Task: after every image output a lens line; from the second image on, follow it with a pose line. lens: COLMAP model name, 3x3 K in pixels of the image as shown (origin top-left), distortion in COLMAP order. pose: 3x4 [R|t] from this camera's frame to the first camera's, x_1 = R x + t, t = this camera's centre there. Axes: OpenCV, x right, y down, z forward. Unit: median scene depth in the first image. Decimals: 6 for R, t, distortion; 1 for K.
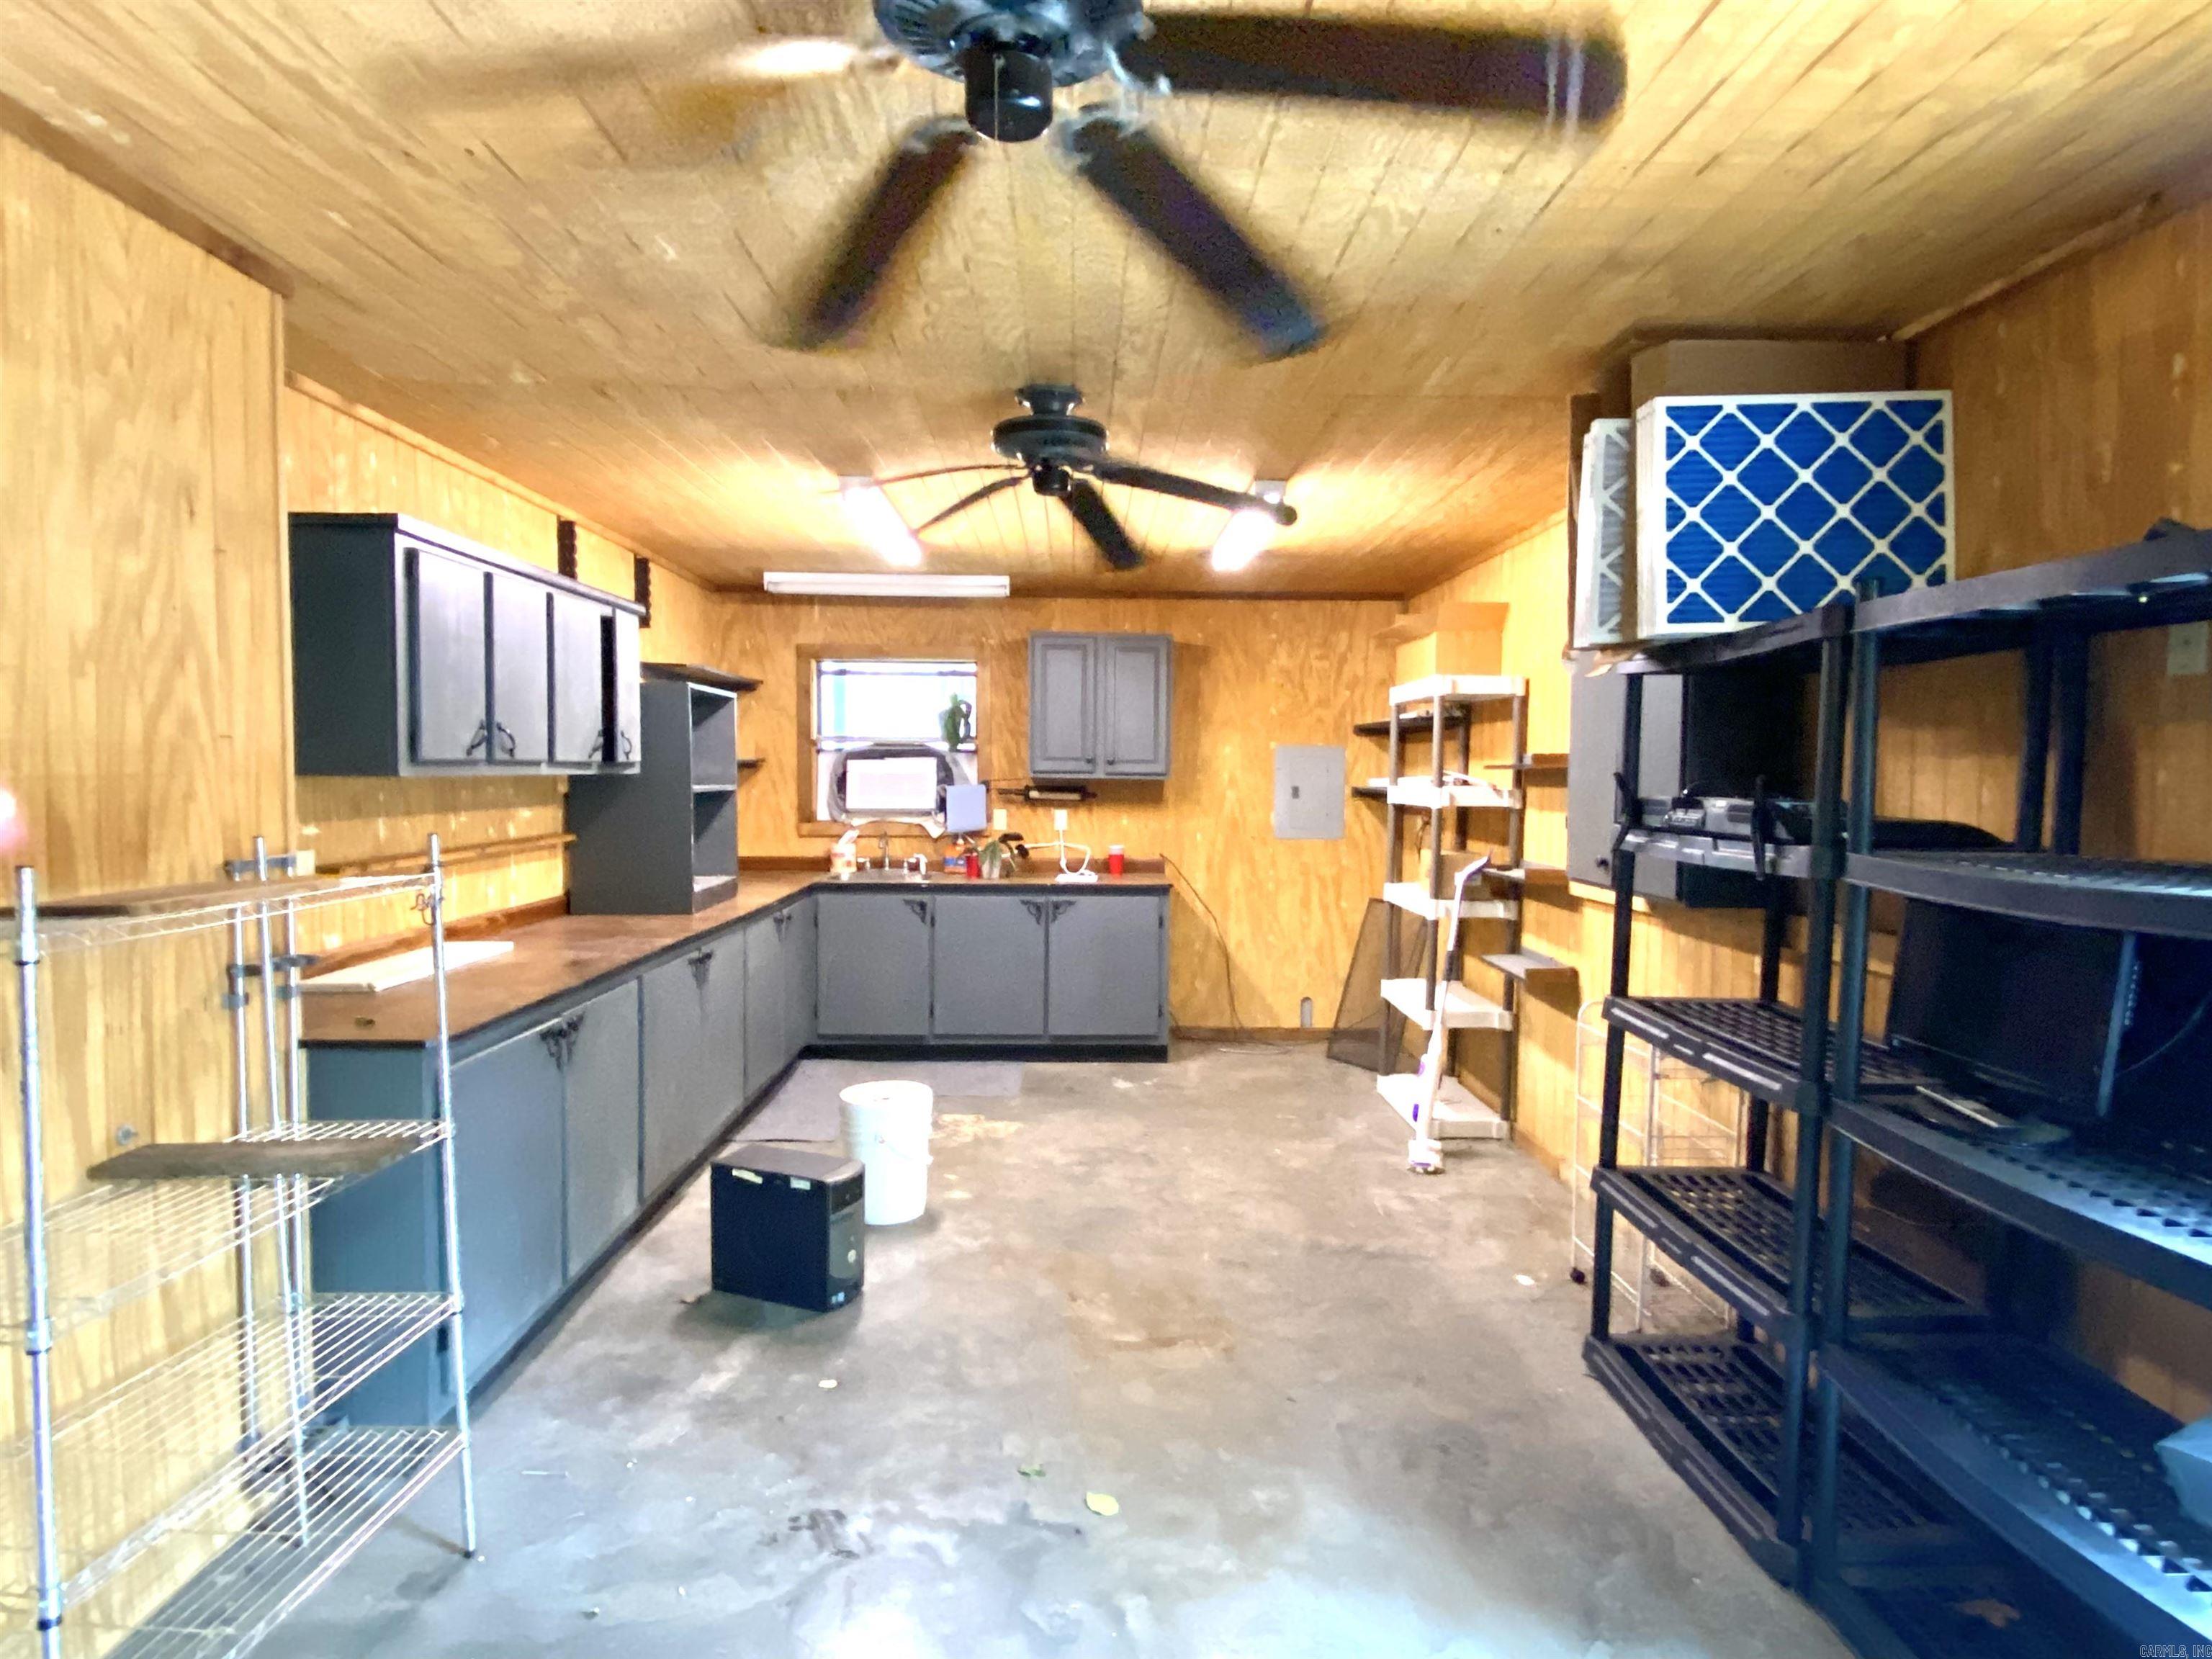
lens RADIAL K [[1243.4, 0, 1106.0], [0, 1243.4, 829.5], [0, 0, 1]] dist [0.002202, -0.013098]
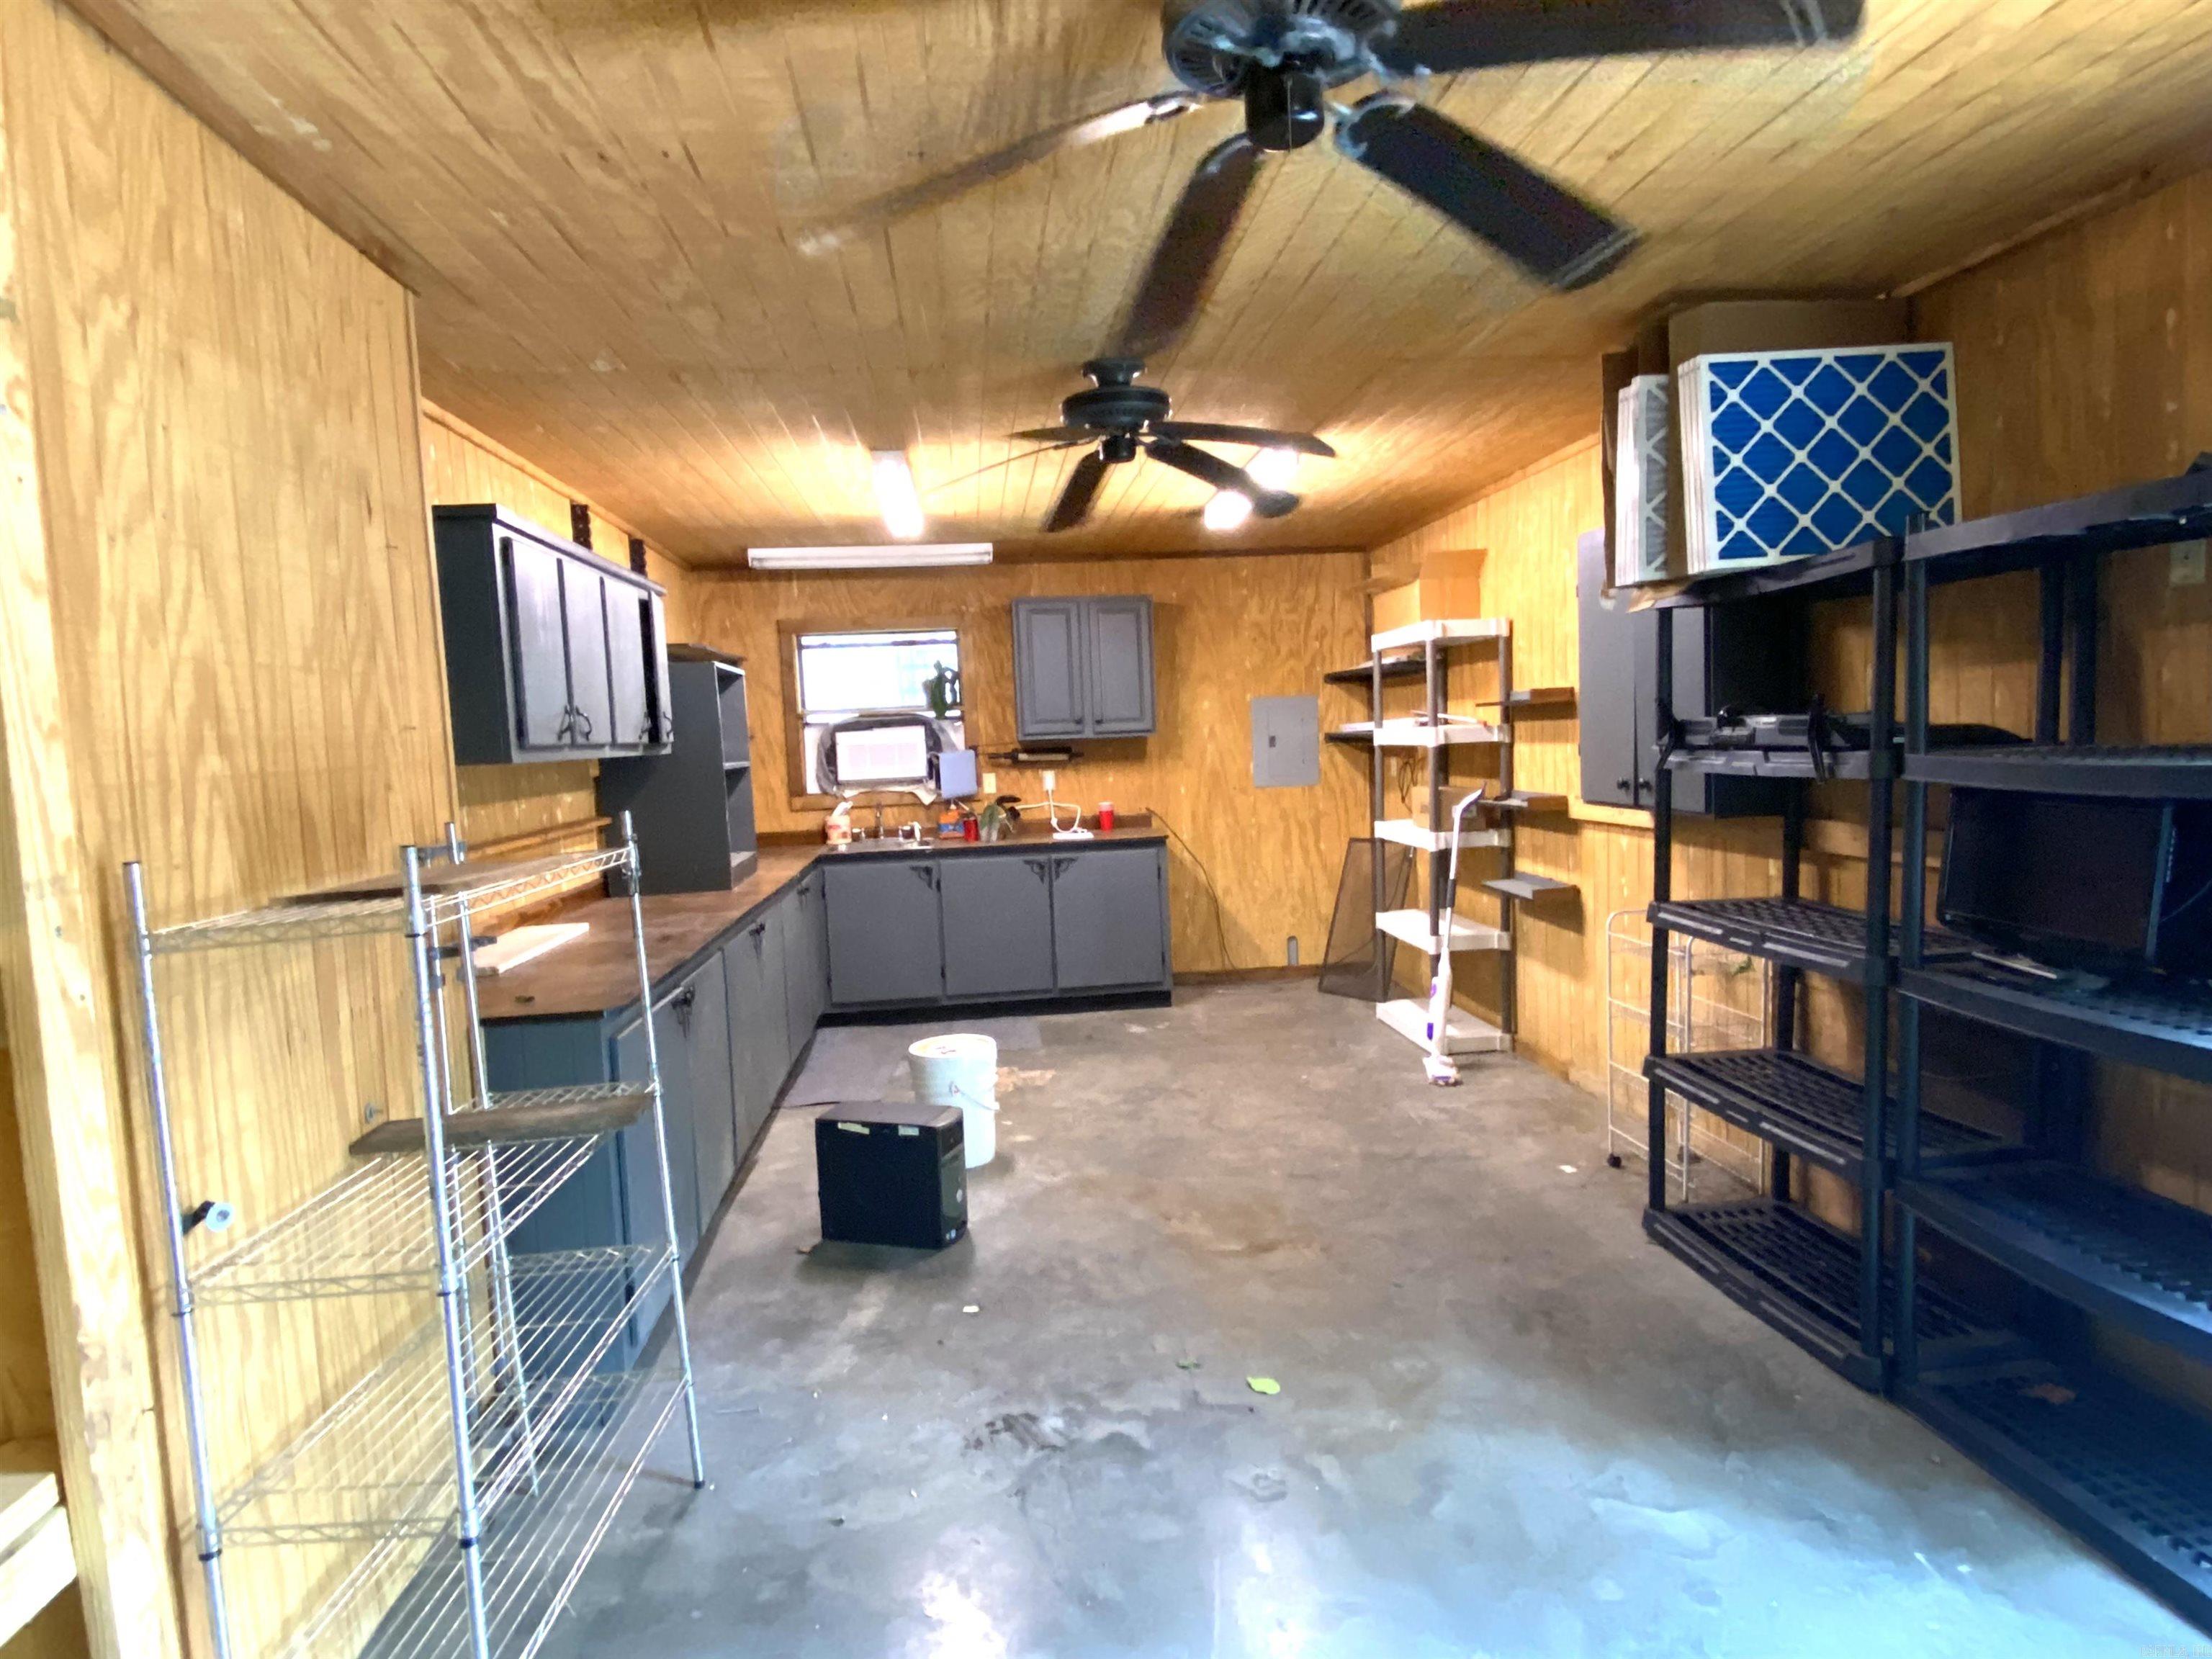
lens RADIAL K [[1237.8, 0, 1106.0], [0, 1237.8, 829.5], [0, 0, 1]] dist [0.004473, -0.014467]
pose [[0.995144, -0.059028, 0.078770, -0.154108], [0.056687, 0.997891, 0.031634, 0.007033], [-0.080471, -0.027016, 0.996391, -0.052435]]
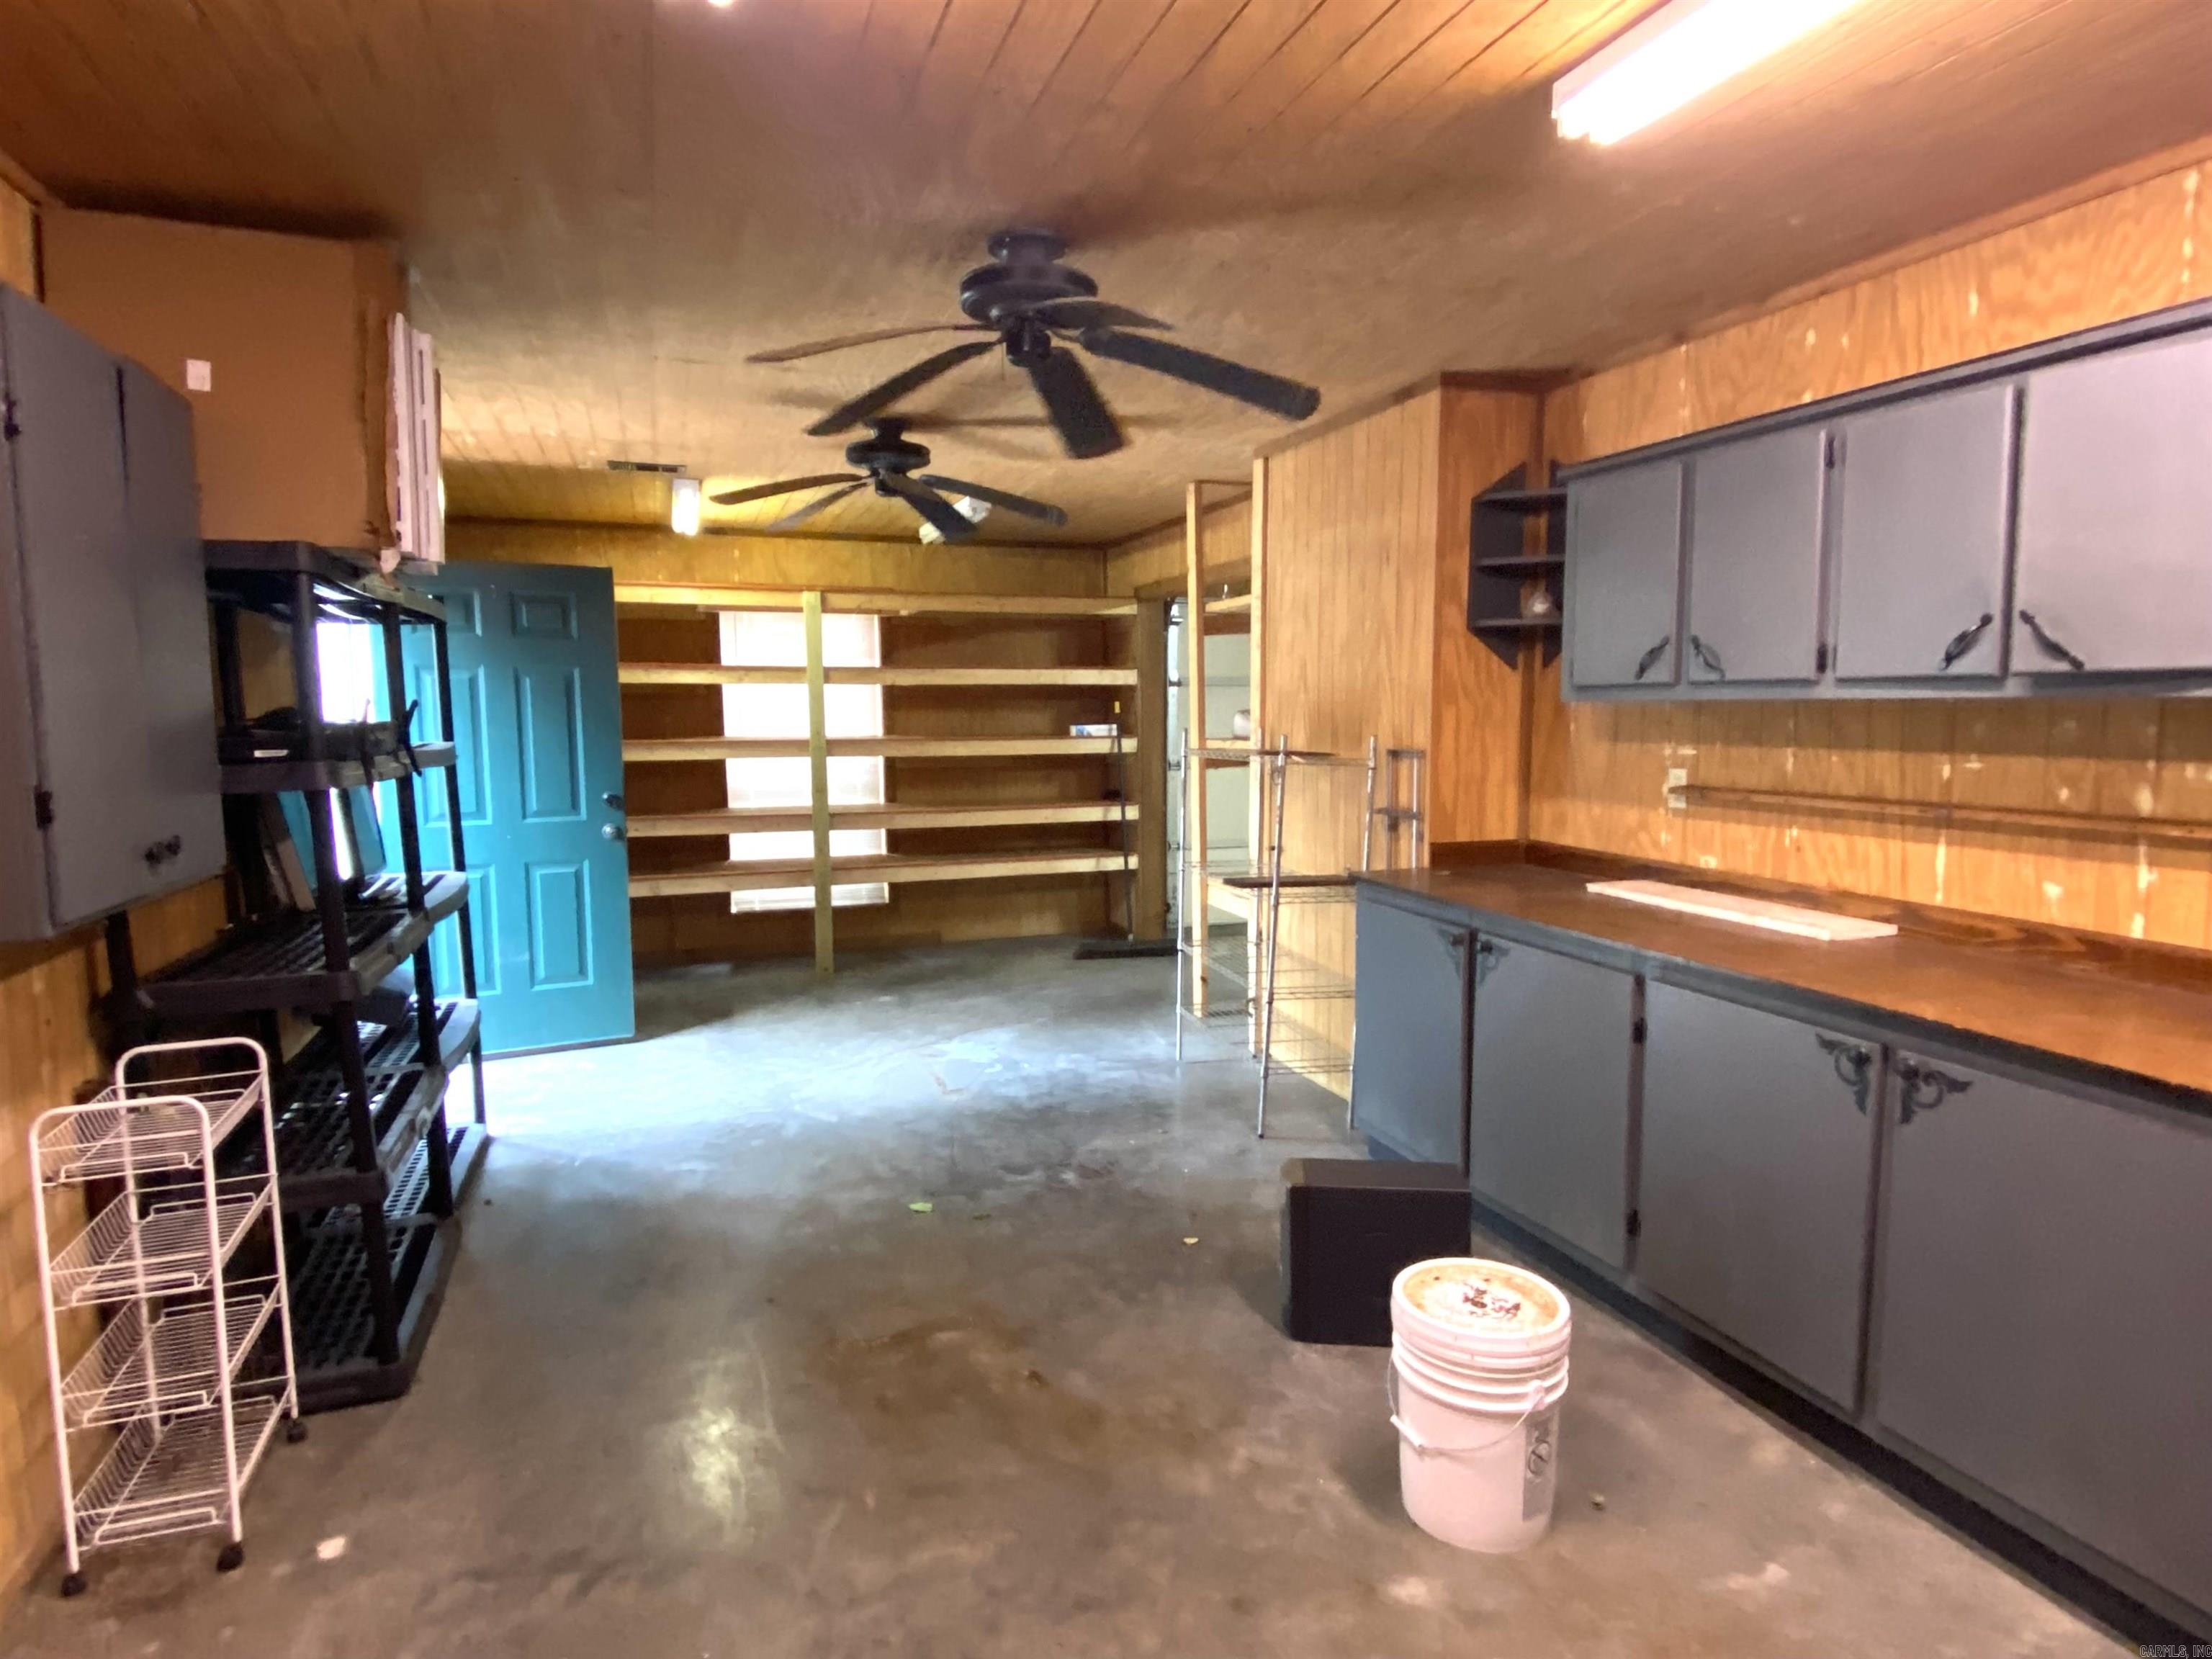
lens RADIAL K [[1229.9, 0, 1106.0], [0, 1229.9, 829.5], [0, 0, 1]] dist [-0.000131, -0.058220]
pose [[-0.950685, 0.027159, -0.308968, 0.170686], [-0.017458, 0.989894, 0.140732, -0.072133], [0.309667, 0.139185, -0.940603, 1.814553]]
